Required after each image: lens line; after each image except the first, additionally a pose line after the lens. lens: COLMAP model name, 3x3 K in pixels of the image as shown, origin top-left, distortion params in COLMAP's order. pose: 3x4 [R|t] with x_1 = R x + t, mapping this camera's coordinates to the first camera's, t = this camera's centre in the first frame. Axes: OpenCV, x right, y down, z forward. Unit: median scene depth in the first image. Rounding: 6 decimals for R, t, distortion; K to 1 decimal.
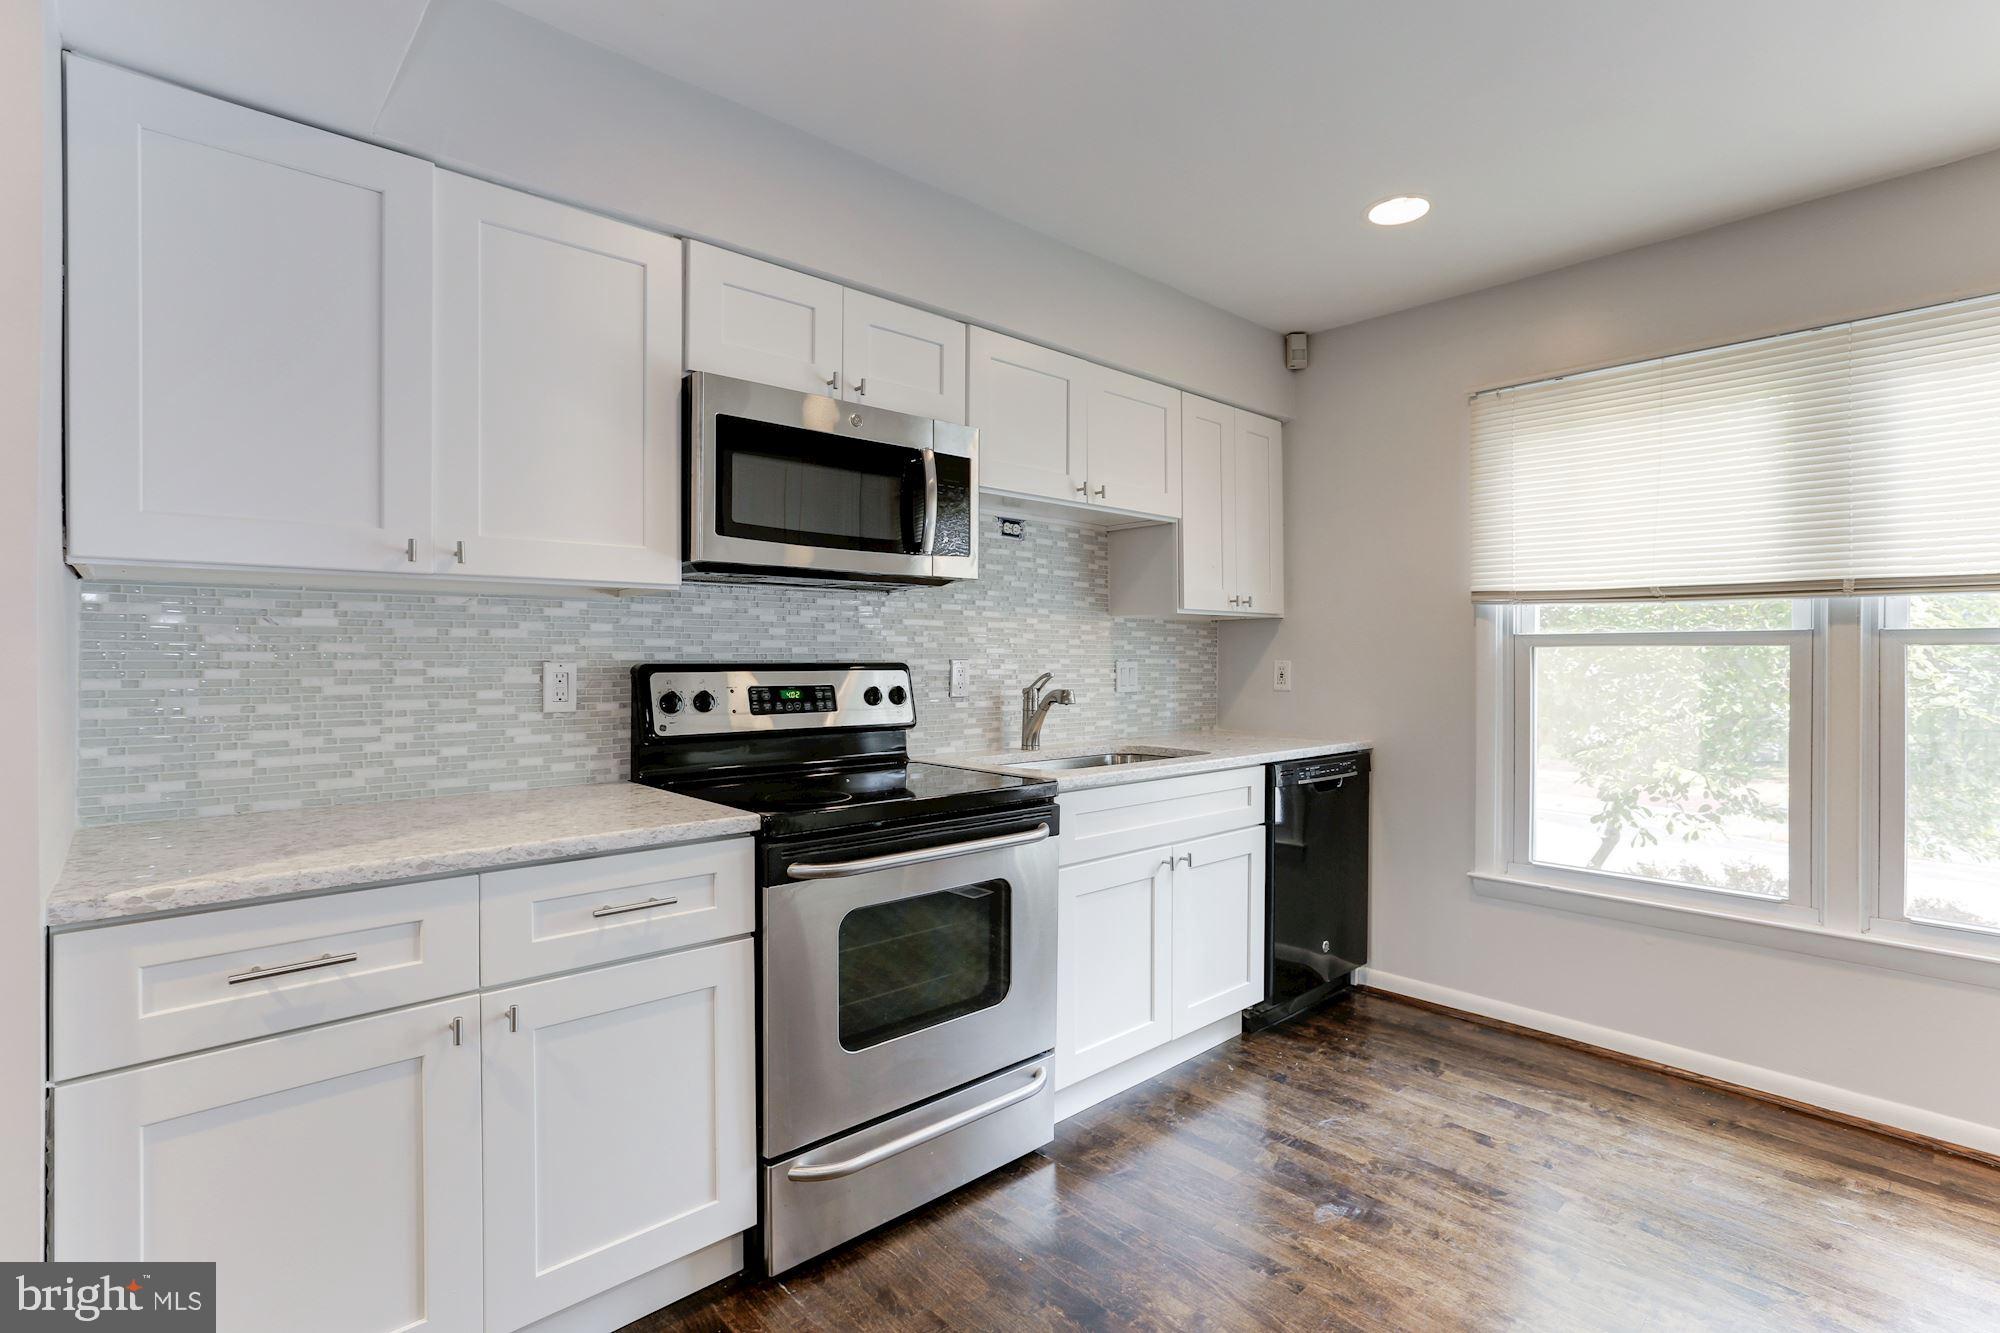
lens RADIAL K [[952.4, 0, 1005.9], [0, 952.4, 660.6], [0, 0, 1]] dist [-0.036524, 0.022587]
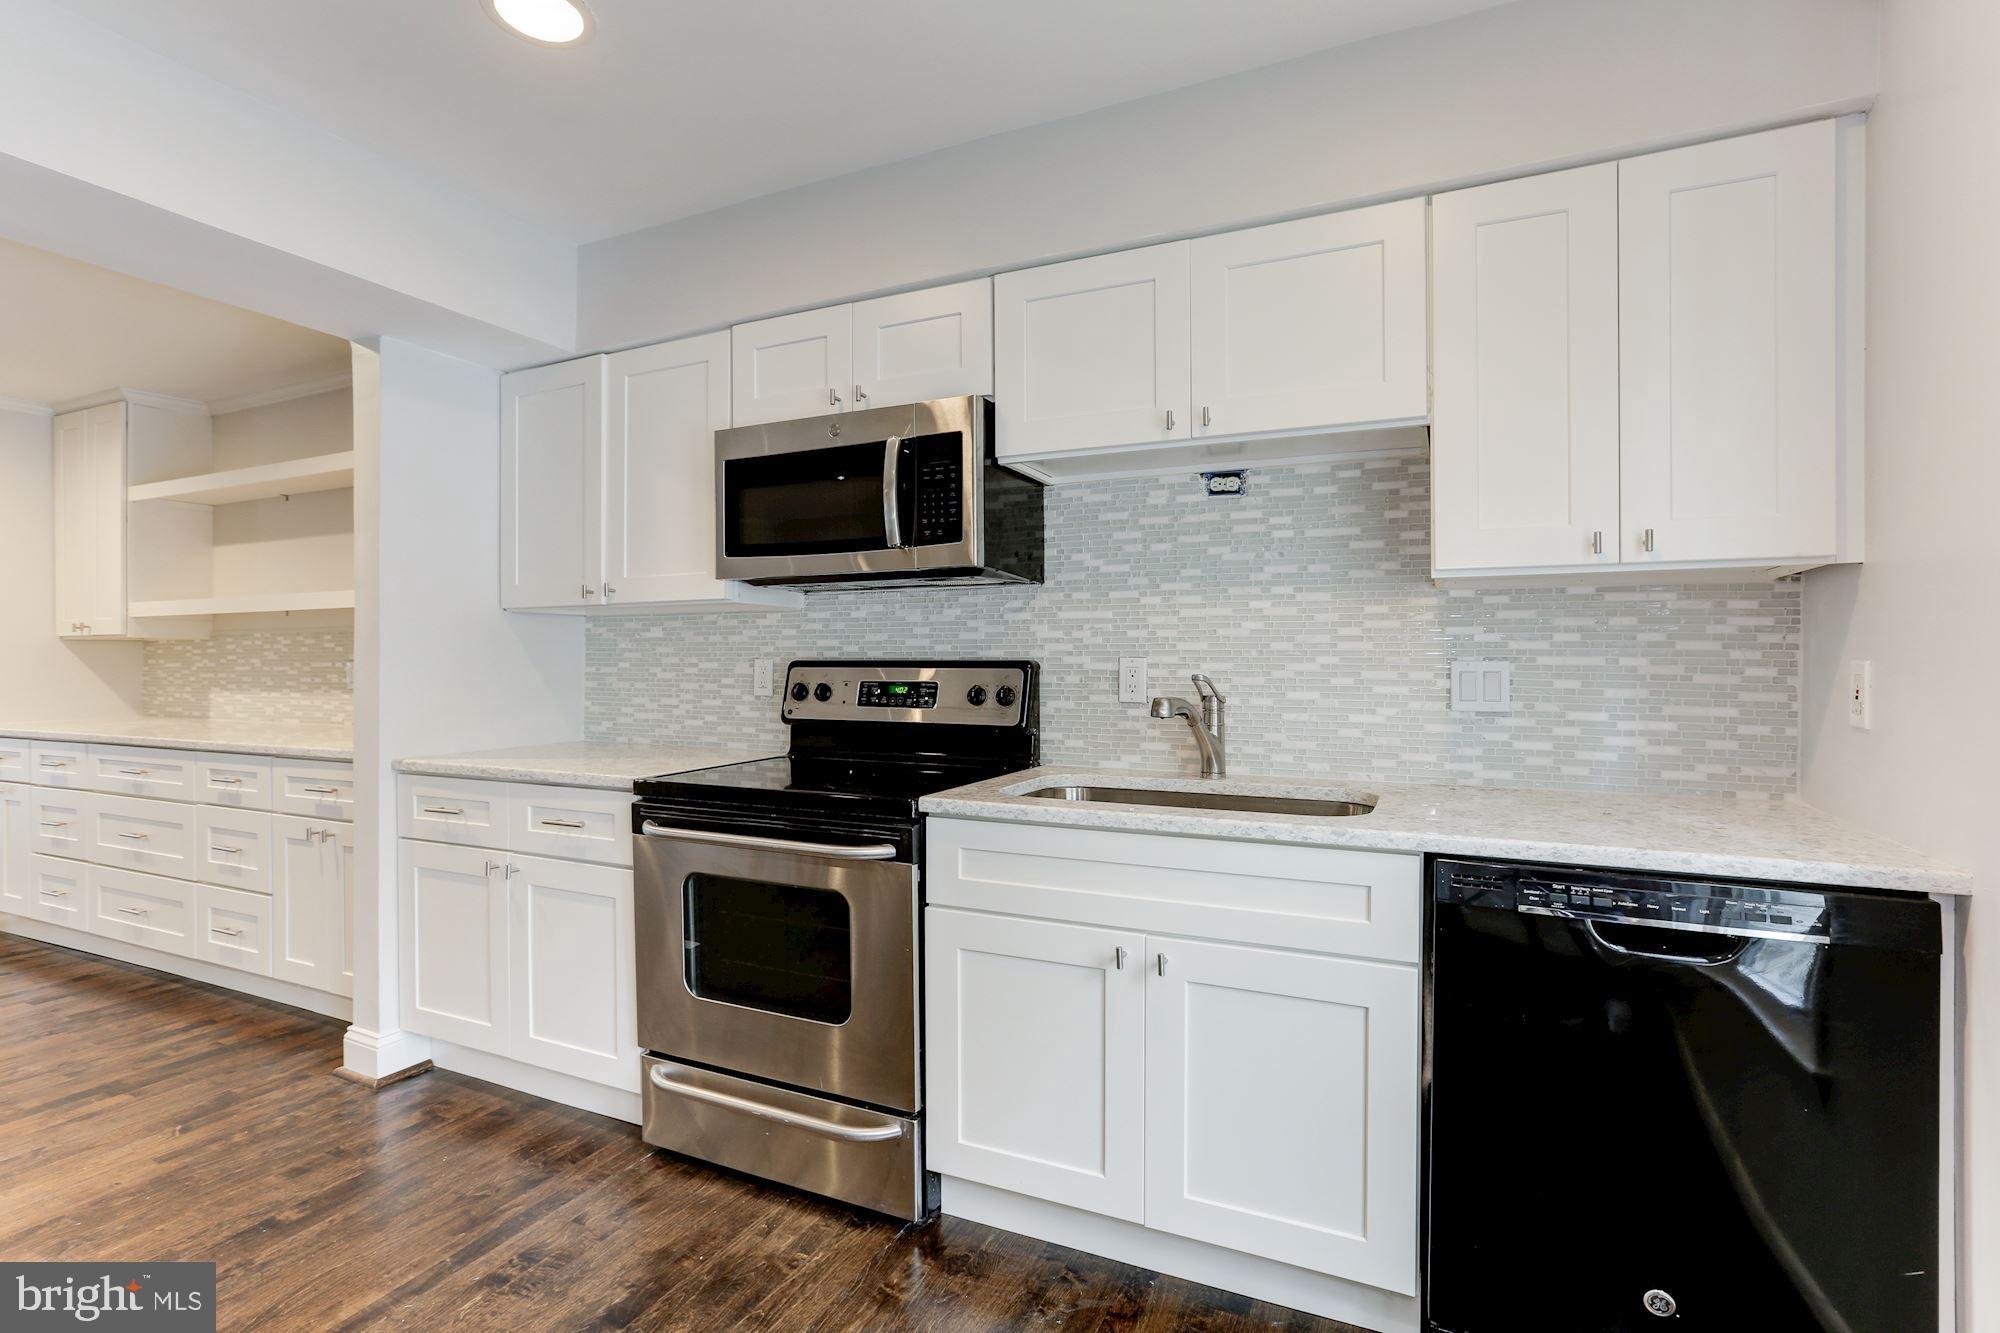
lens RADIAL K [[952.4, 0, 1000.1], [0, 952.4, 659.0], [0, 0, 1]] dist [-0.036524, 0.022587]
pose [[0.377375, 0.001715, -0.926059, 0.771138], [-0.002298, 0.999997, 0.000915, -0.000080], [0.926058, 0.001782, 0.377378, 0.668513]]
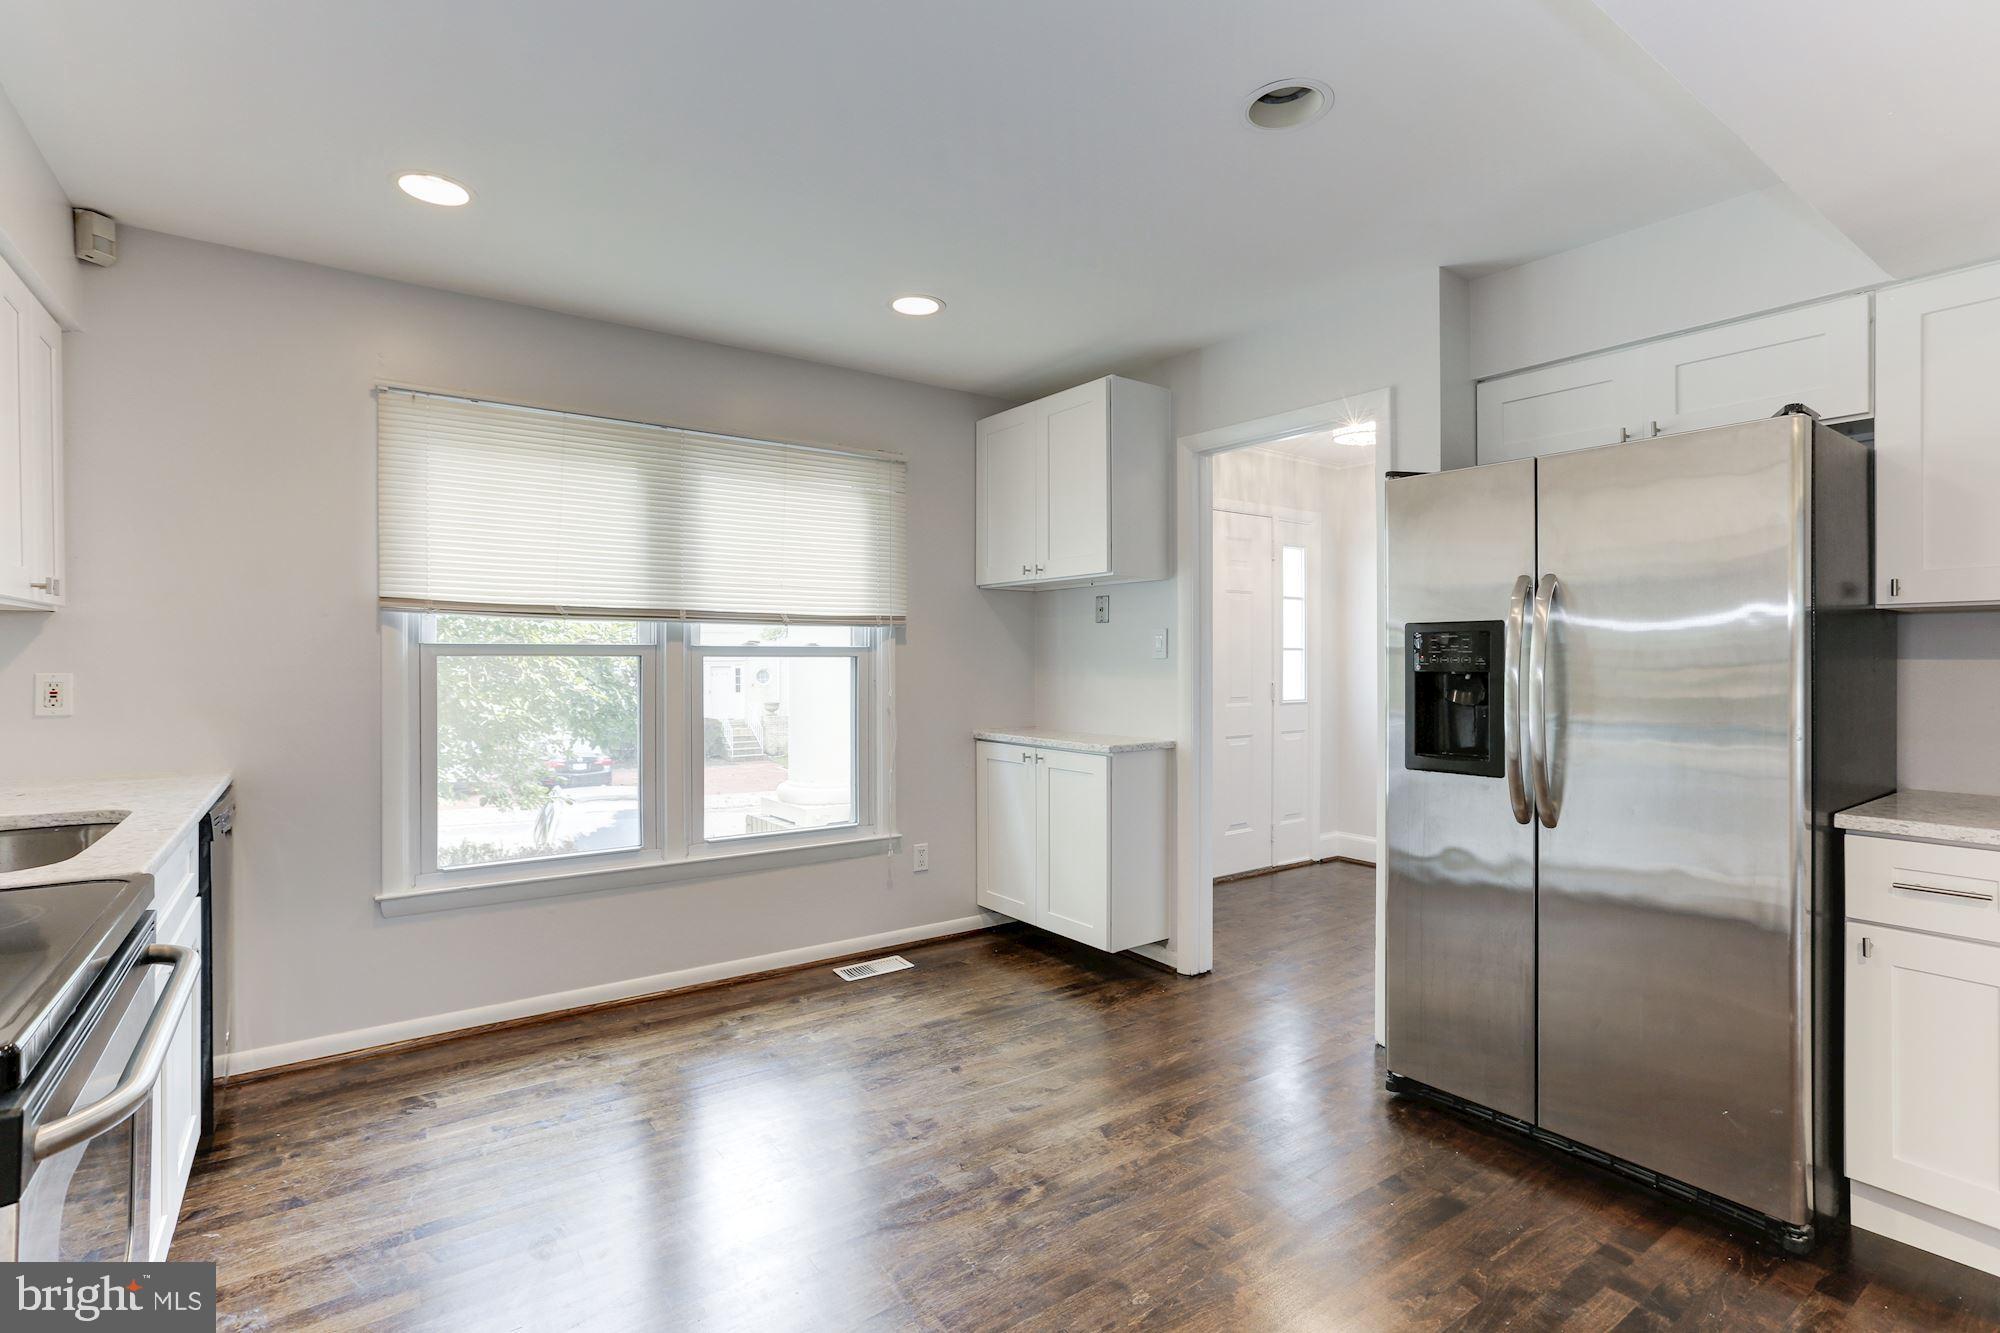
lens RADIAL K [[952.4, 0, 1004.2], [0, 952.4, 658.3], [0, 0, 1]] dist [-0.036524, 0.022587]
pose [[0.116885, -0.001201, 0.993145, -0.438938], [0.003910, 0.999992, 0.000749, -0.012344], [-0.993138, 0.003795, 0.116889, 0.329130]]
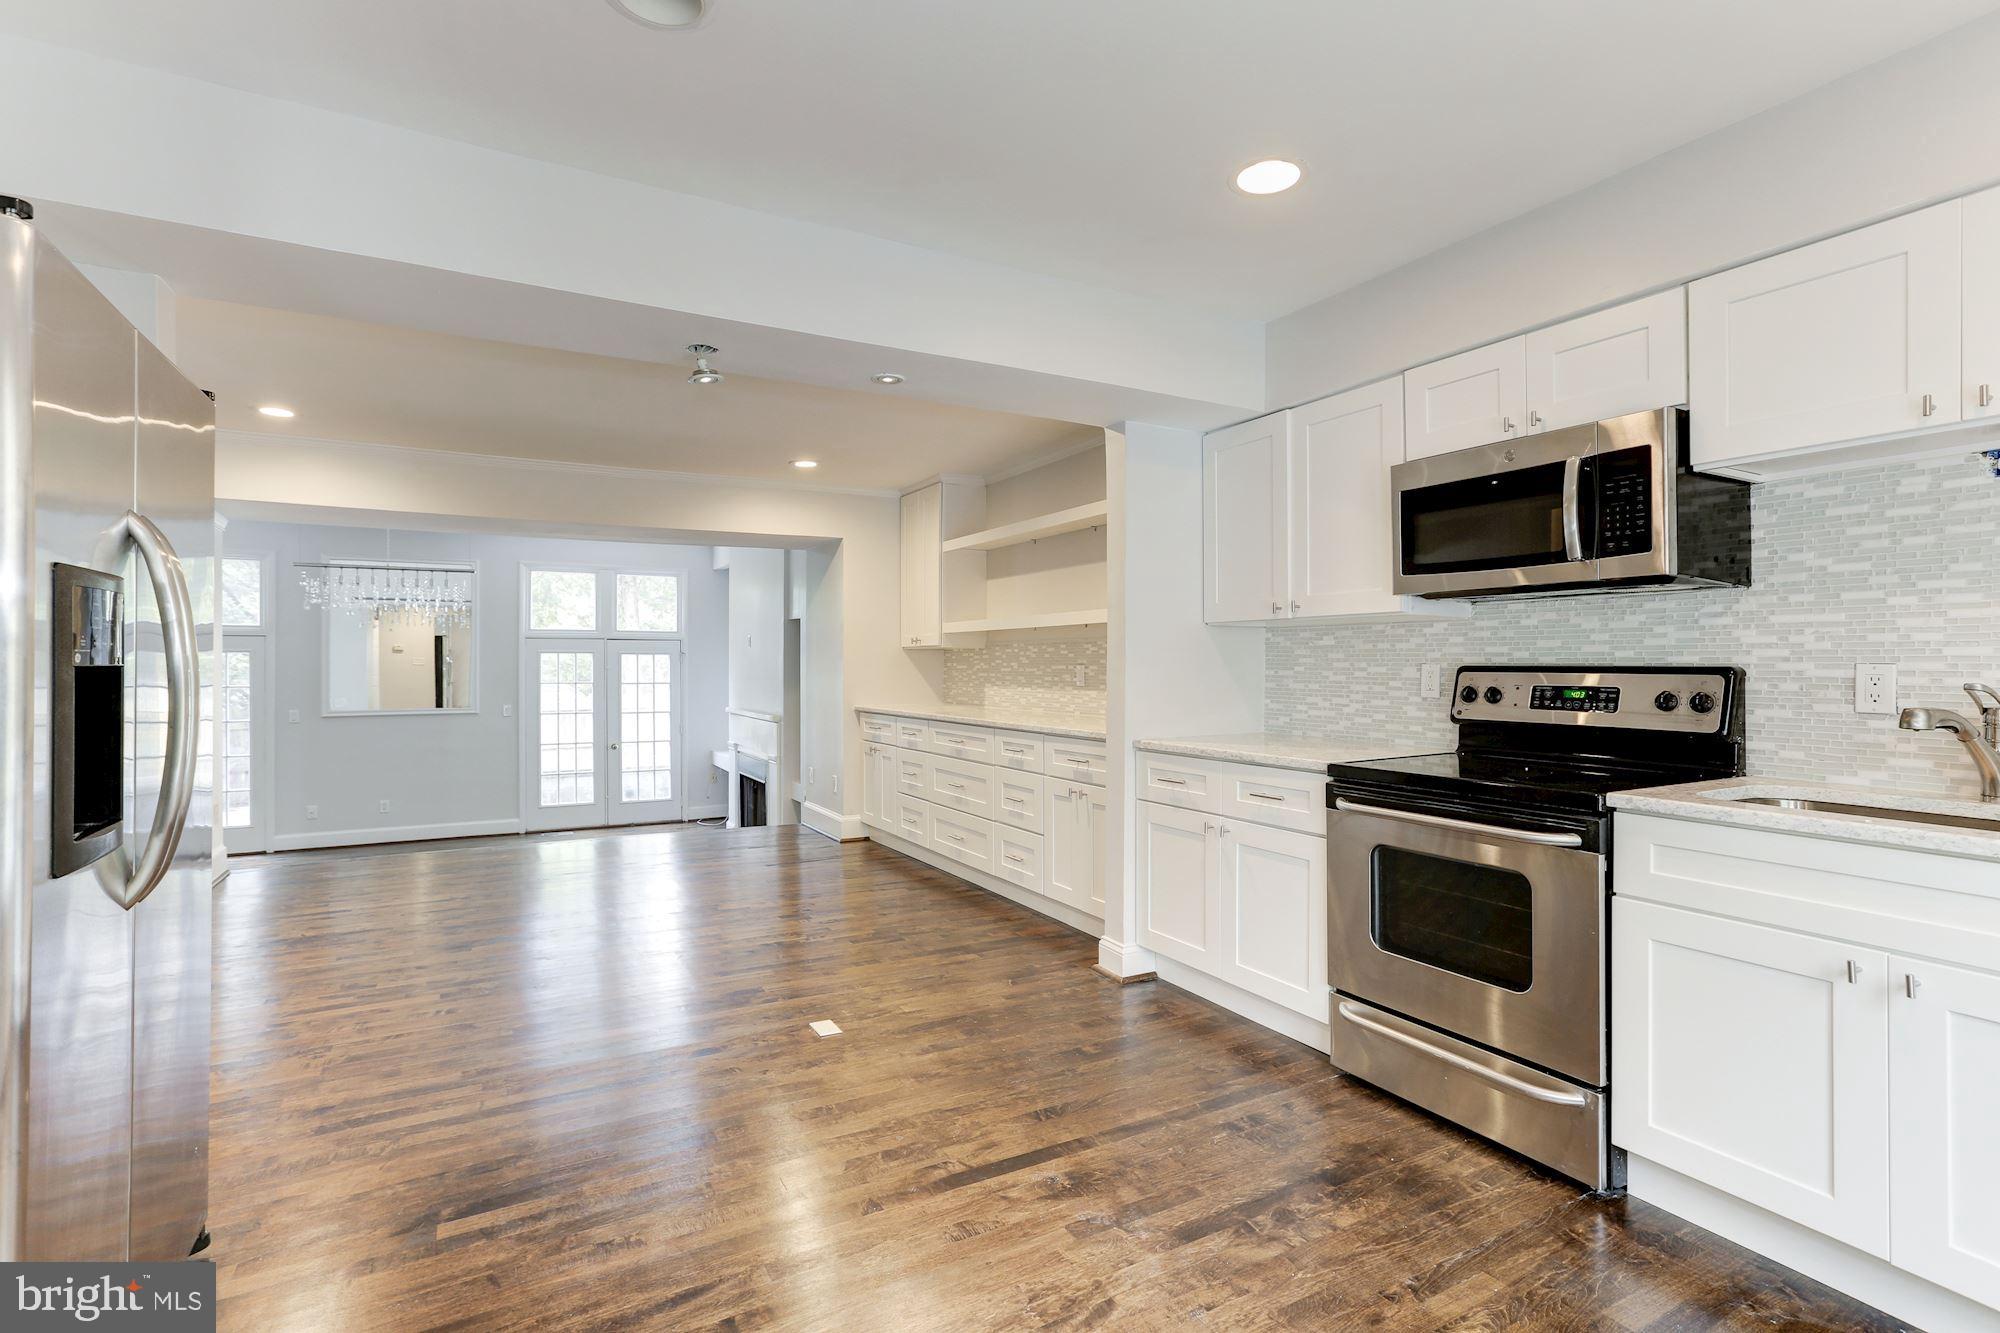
lens RADIAL K [[952.4, 0, 1002.8], [0, 952.4, 659.1], [0, 0, 1]] dist [-0.036524, 0.022587]
pose [[-0.234141, -0.002110, -0.972200, 0.953542], [-0.003838, 0.999992, -0.001246, -0.001353], [0.972195, 0.003440, -0.234147, 0.579627]]
